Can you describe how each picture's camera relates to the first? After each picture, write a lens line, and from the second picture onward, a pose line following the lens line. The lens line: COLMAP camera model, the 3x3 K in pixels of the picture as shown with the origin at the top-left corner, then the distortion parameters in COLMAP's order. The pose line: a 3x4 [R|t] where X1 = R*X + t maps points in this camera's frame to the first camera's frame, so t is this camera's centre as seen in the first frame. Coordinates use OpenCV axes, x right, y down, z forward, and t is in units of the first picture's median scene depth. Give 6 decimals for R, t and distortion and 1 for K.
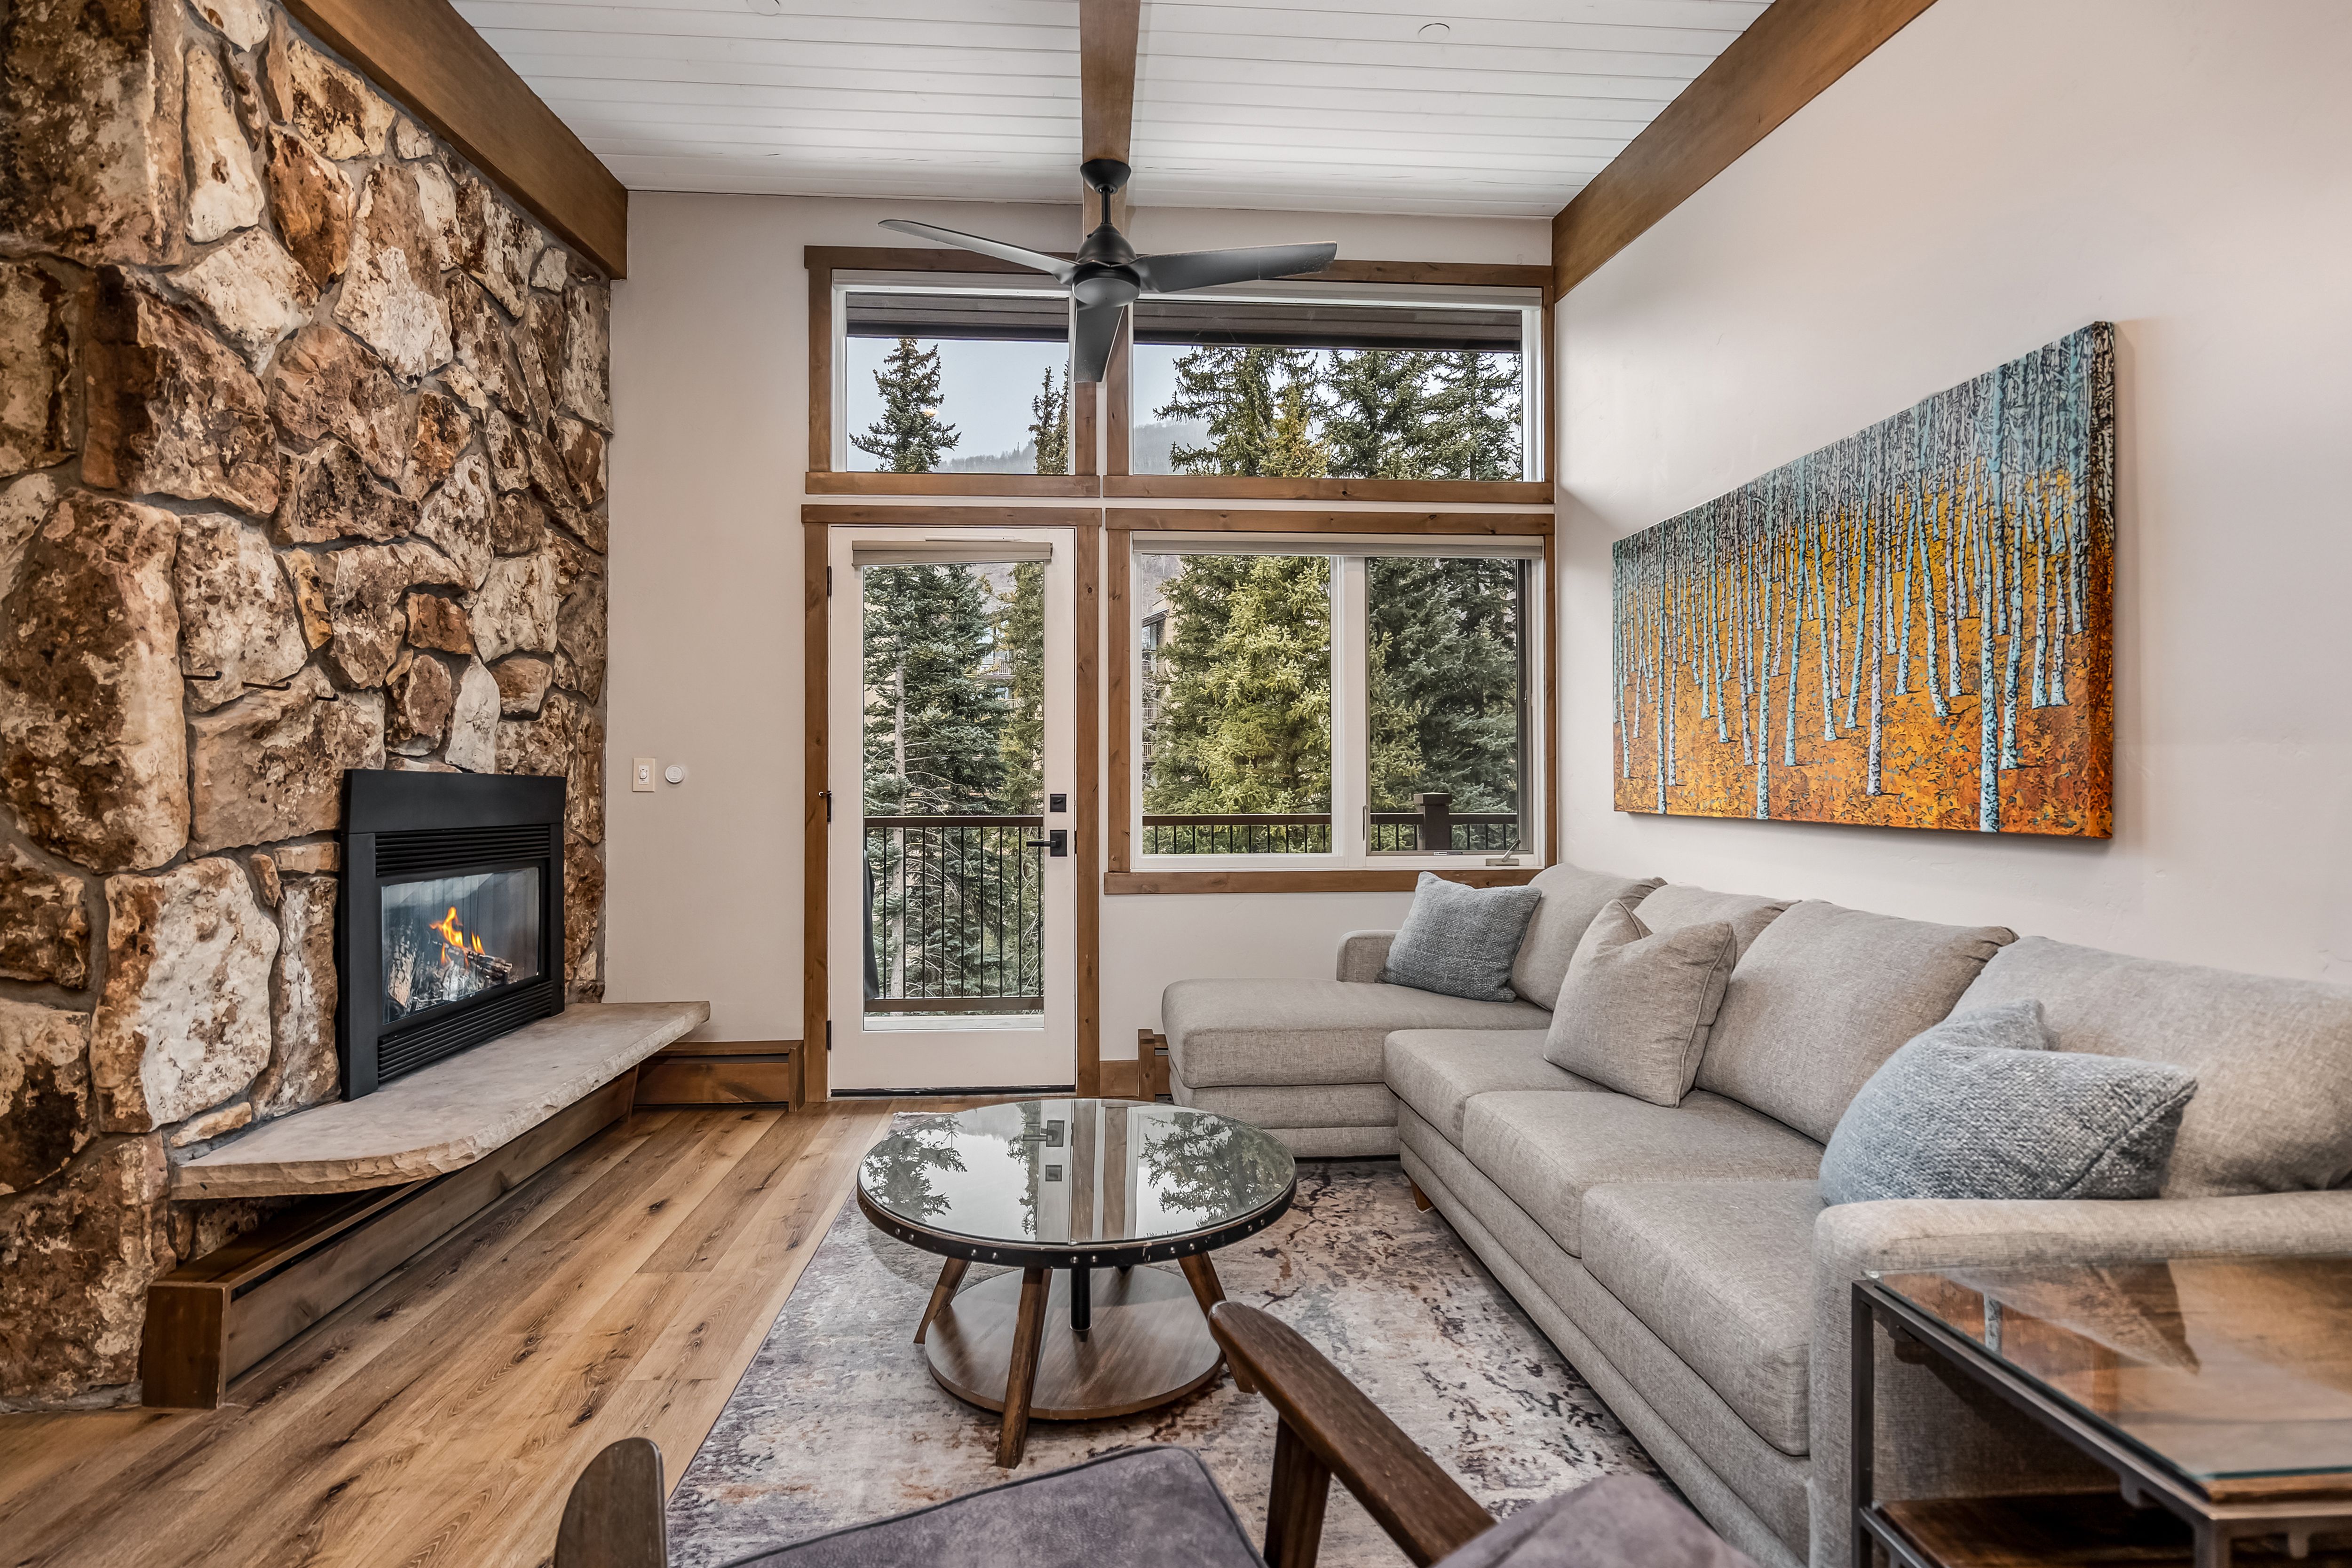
lens RADIAL K [[1088.3, 0, 1177.7], [0, 1088.3, 784.3], [0, 0, 1]] dist [-0.002073, 0.000484]
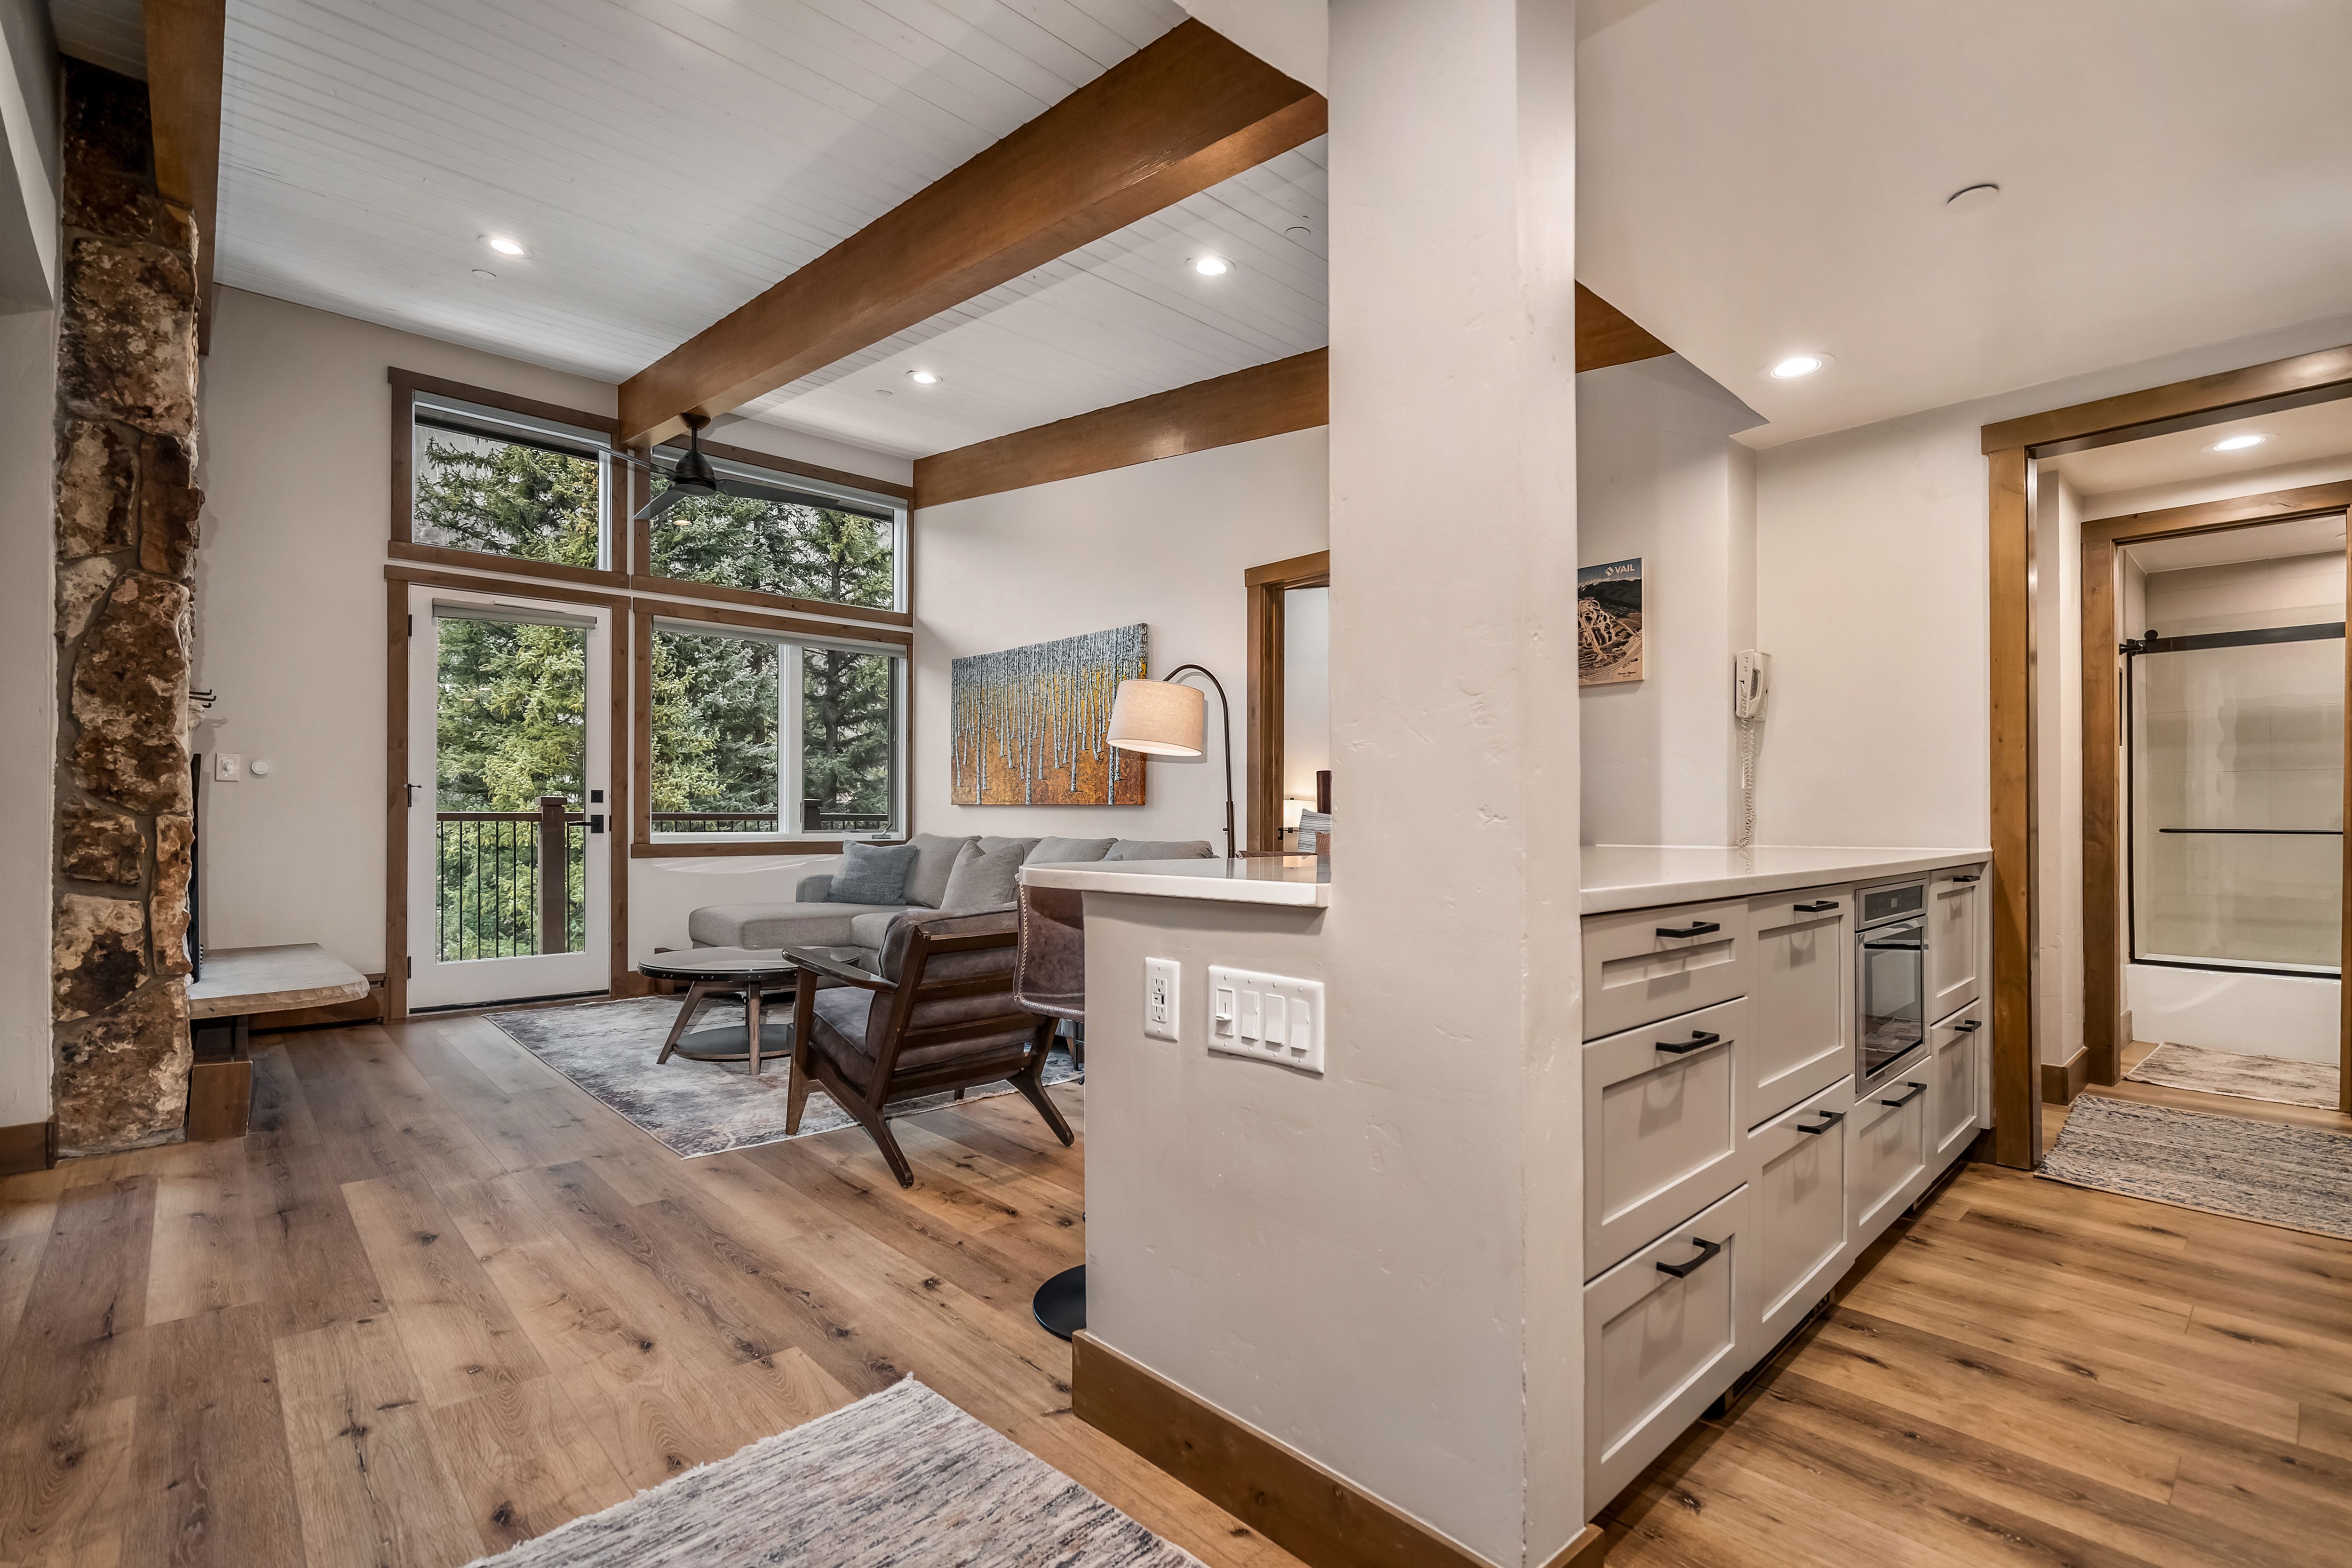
lens RADIAL K [[1088.5, 0, 1170.7], [0, 1088.5, 813.5], [0, 0, 1]] dist [-0.002073, 0.000484]
pose [[0.777091, 0.007941, 0.629338, -0.824708], [-0.008245, 0.999963, -0.002438, 0.072954], [-0.629334, -0.003295, 0.777128, -1.171329]]
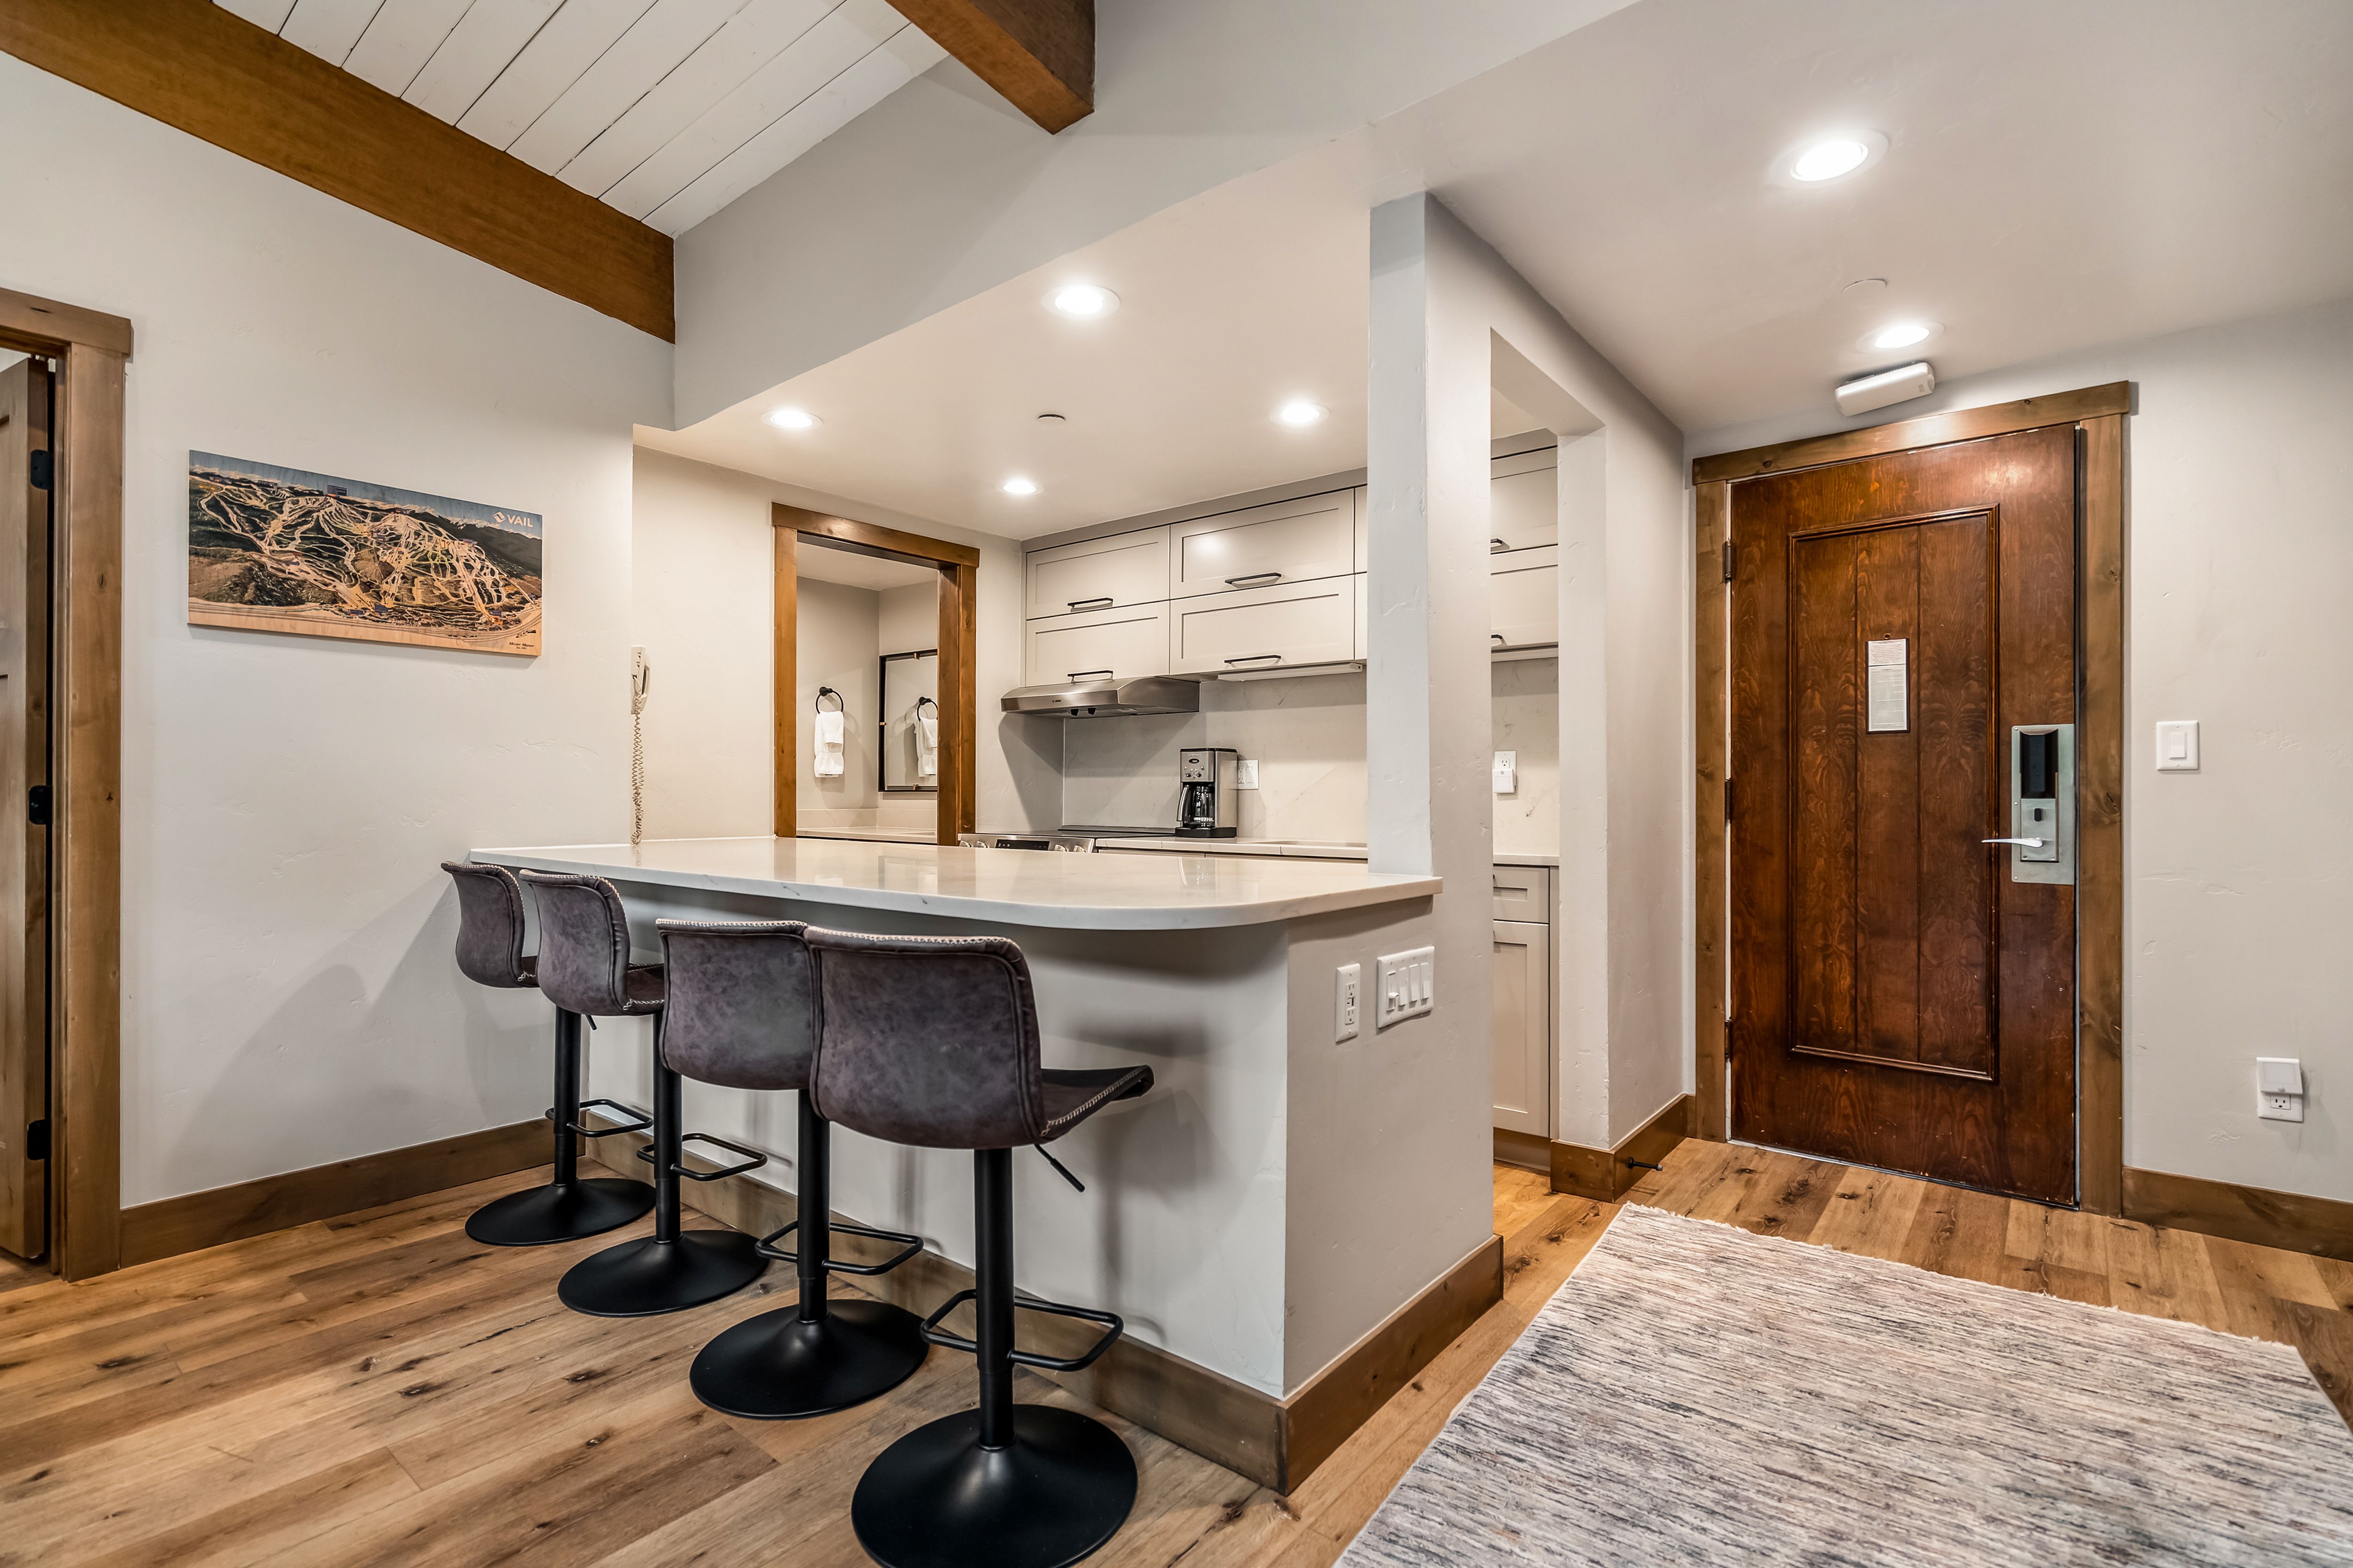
lens RADIAL K [[1088.9, 0, 1162.1], [0, 1088.9, 789.6], [0, 0, 1]] dist [-0.002073, 0.000484]
pose [[-0.735191, 0.004749, 0.677844, -0.803619], [-0.004480, 0.999920, -0.011865, 0.048672], [-0.677846, -0.011760, -0.735110, 0.208402]]
